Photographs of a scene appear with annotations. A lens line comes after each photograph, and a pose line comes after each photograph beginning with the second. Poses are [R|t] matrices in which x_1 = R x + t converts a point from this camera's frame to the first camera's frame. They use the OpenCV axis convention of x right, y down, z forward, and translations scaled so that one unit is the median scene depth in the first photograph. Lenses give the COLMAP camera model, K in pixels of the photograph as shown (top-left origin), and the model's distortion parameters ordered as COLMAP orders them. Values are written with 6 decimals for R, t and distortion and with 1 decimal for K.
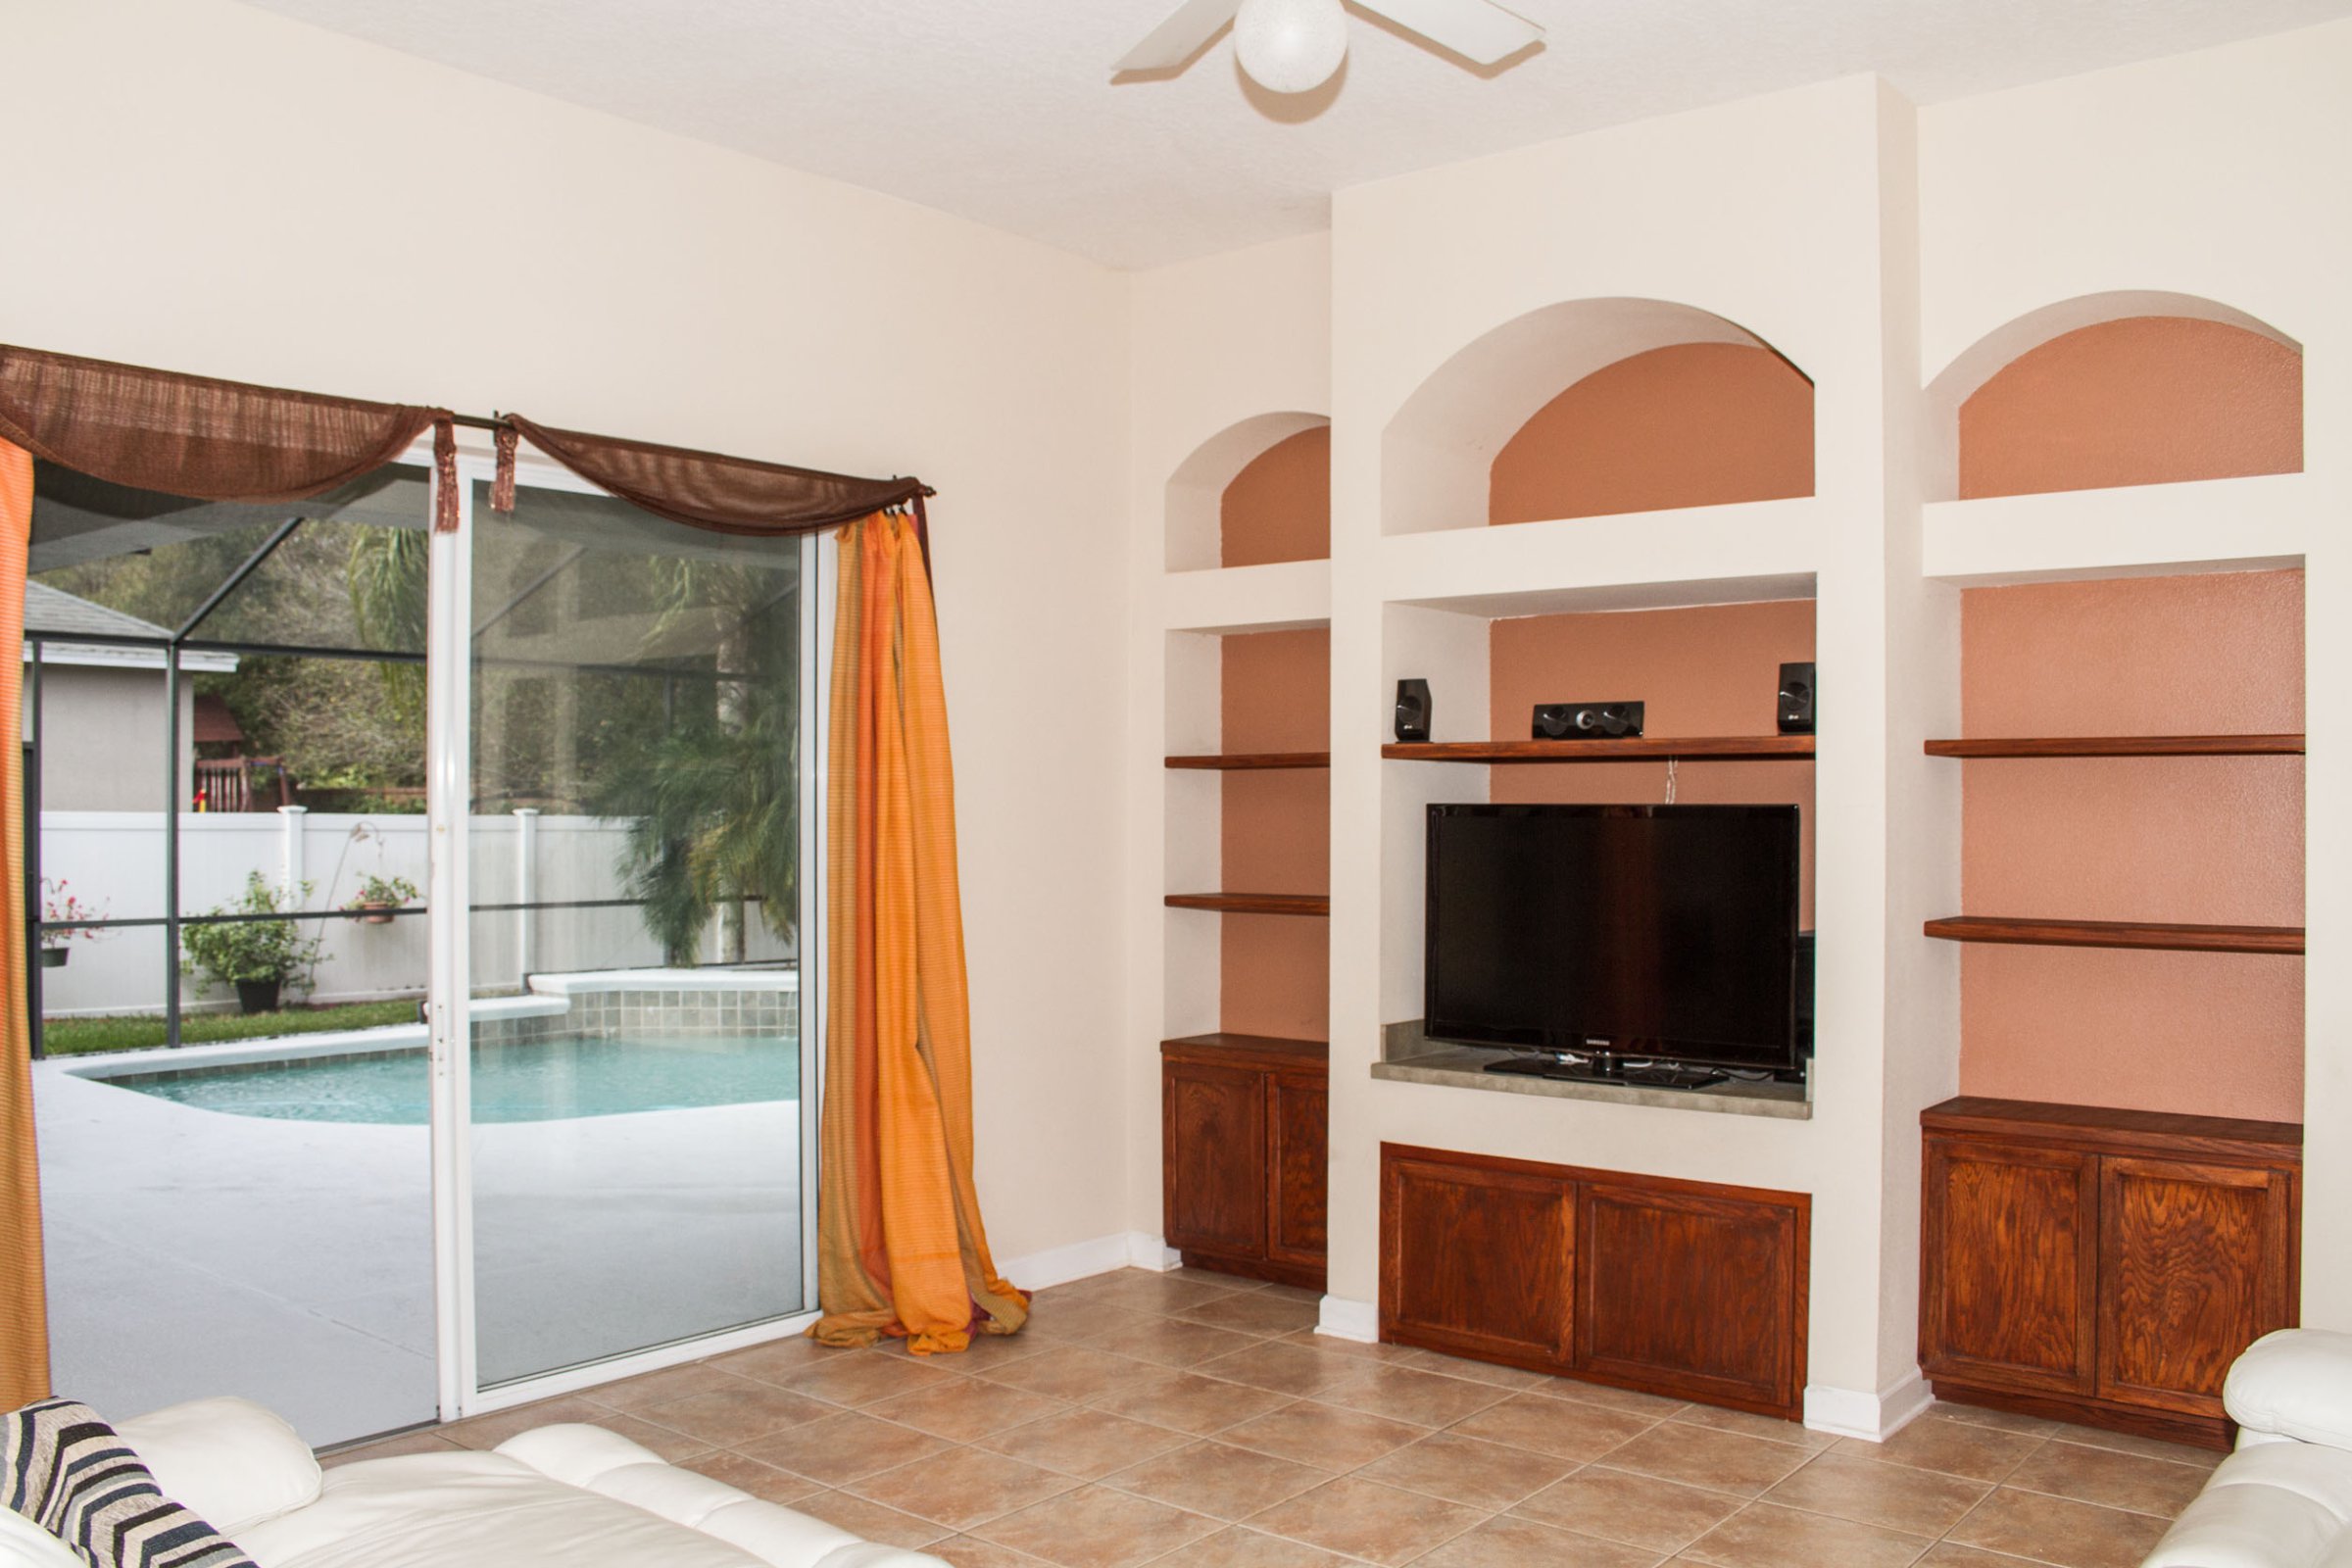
lens RADIAL K [[1968.9, 0, 1176.0], [0, 1968.9, 784.0], [0, 0, 1]] dist [-0.157376, 0.124614]
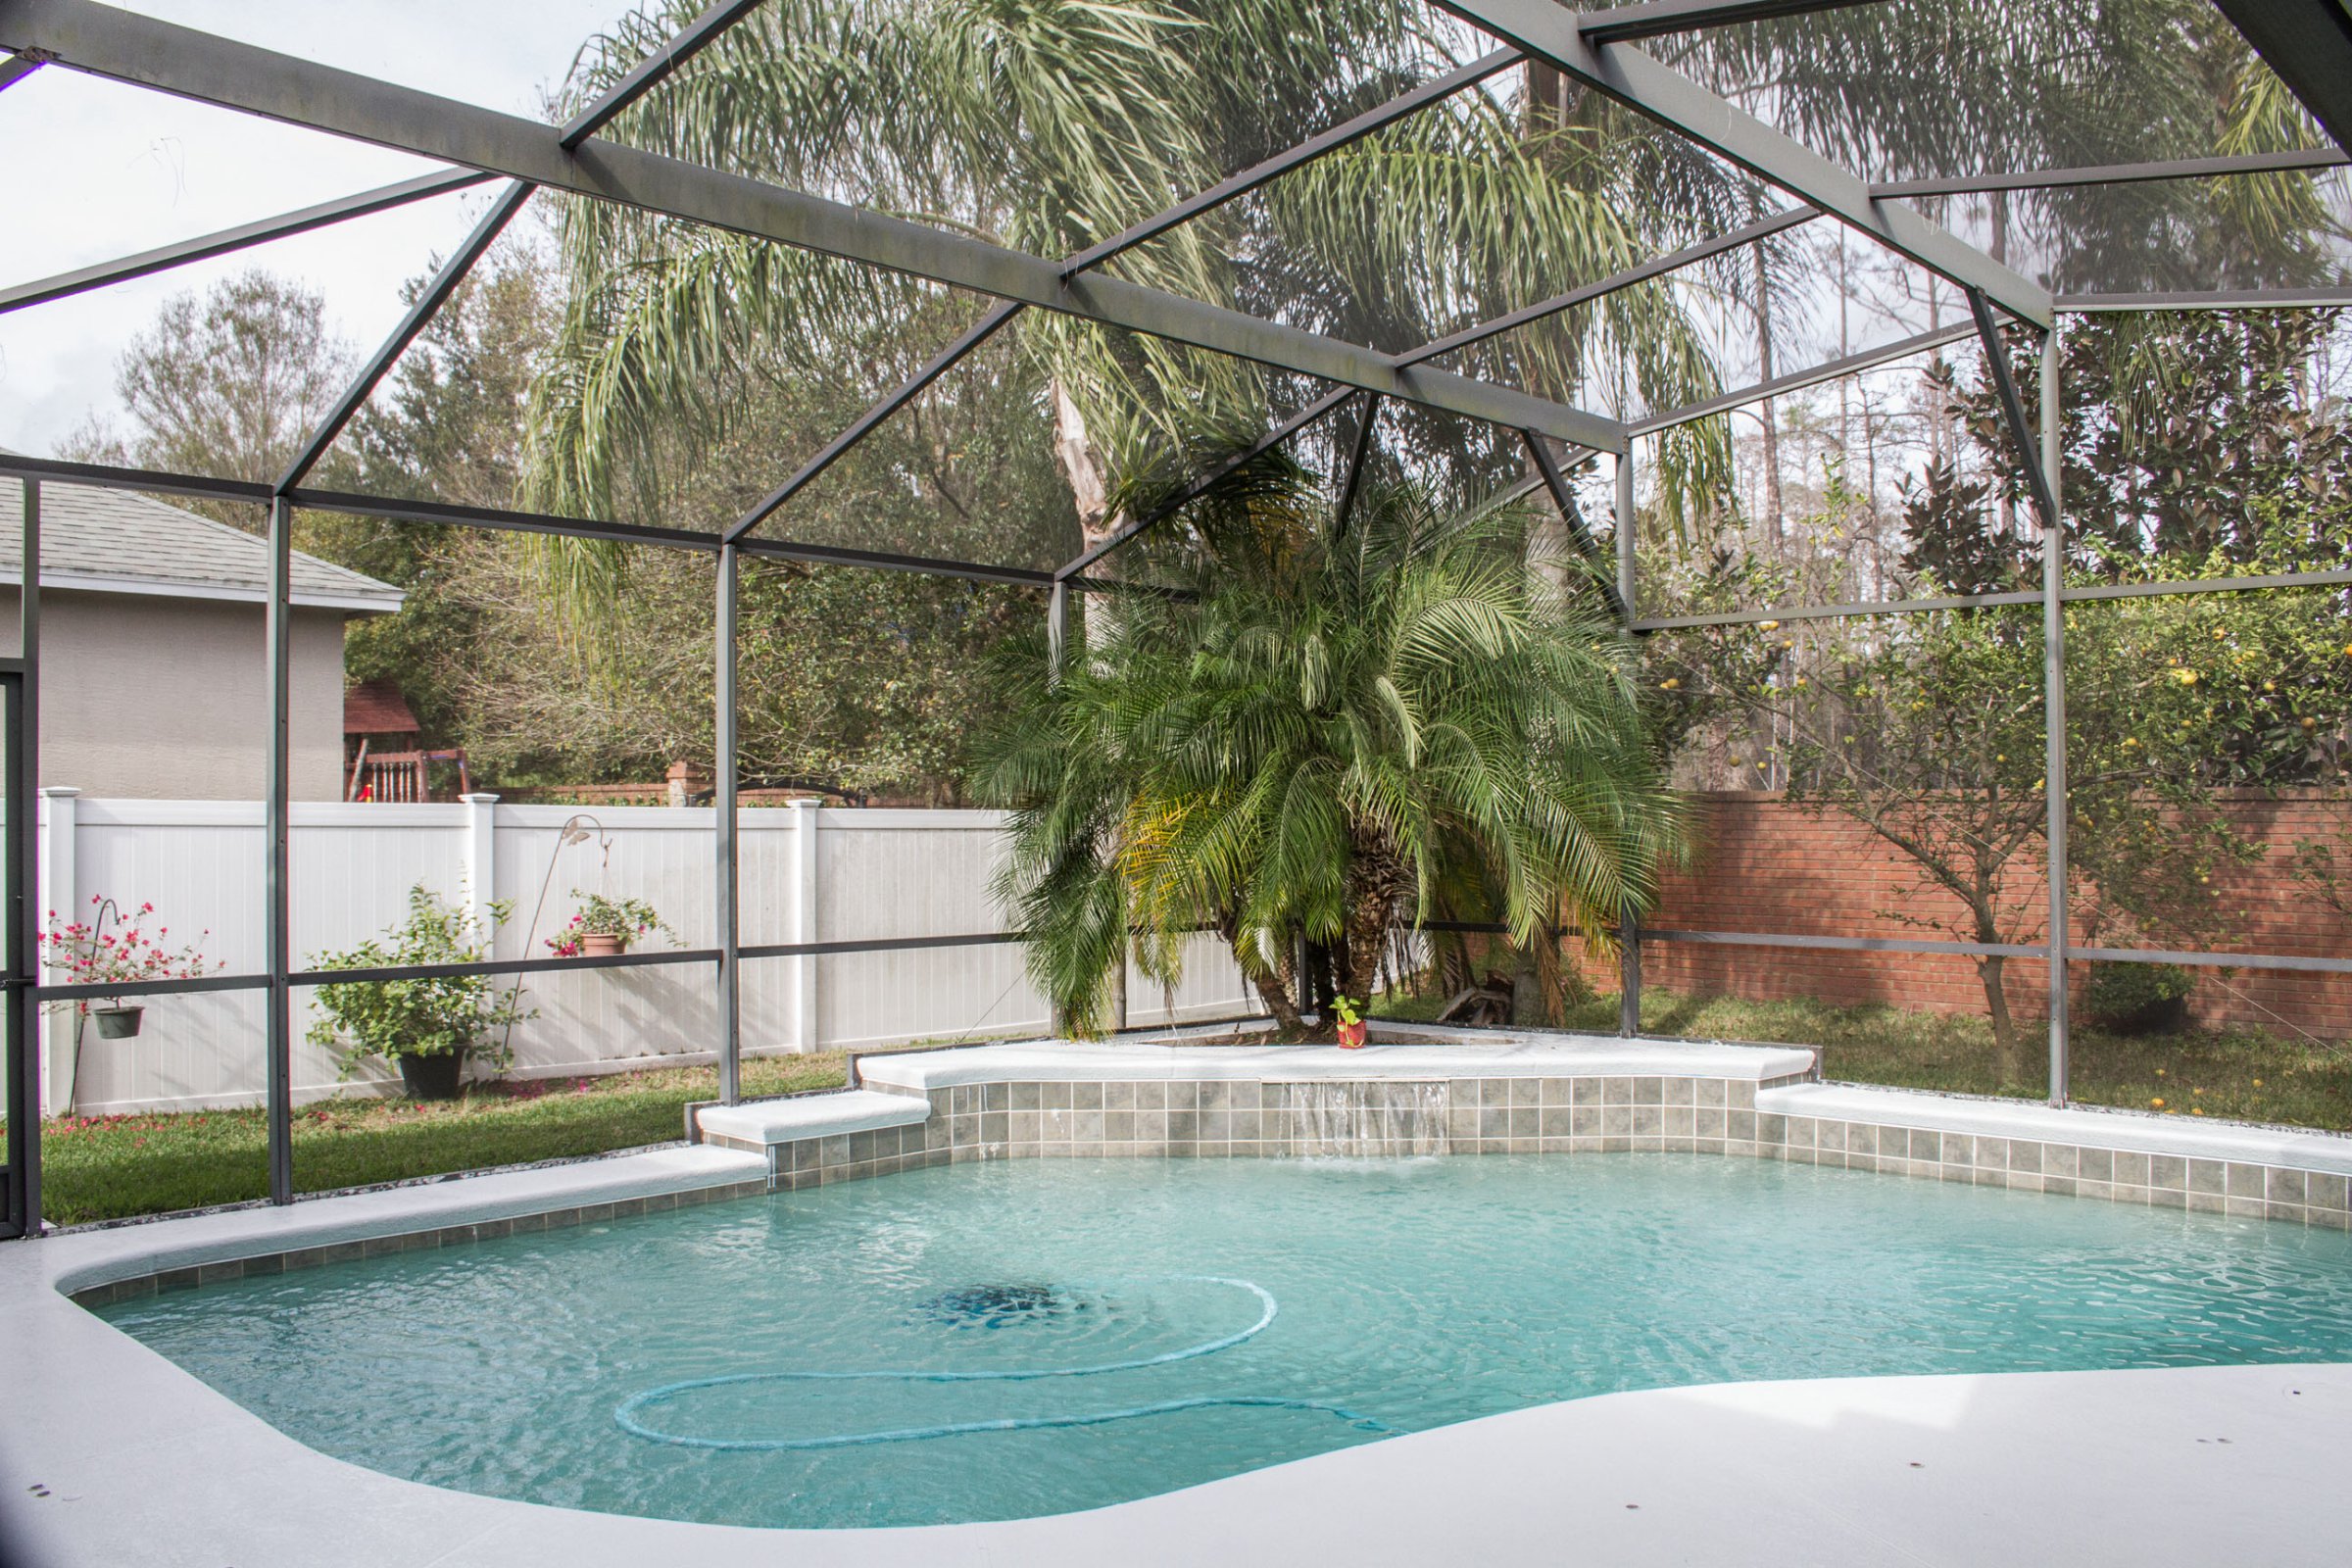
lens RADIAL K [[1968.9, 0, 1176.0], [0, 1968.9, 784.0], [0, 0, 1]] dist [-0.157376, 0.124614]
pose [[0.996509, -0.003962, -0.083389, -0.169677], [0.003560, 0.999981, -0.004977, 0.014080], [0.083407, 0.004663, 0.996505, 0.362205]]
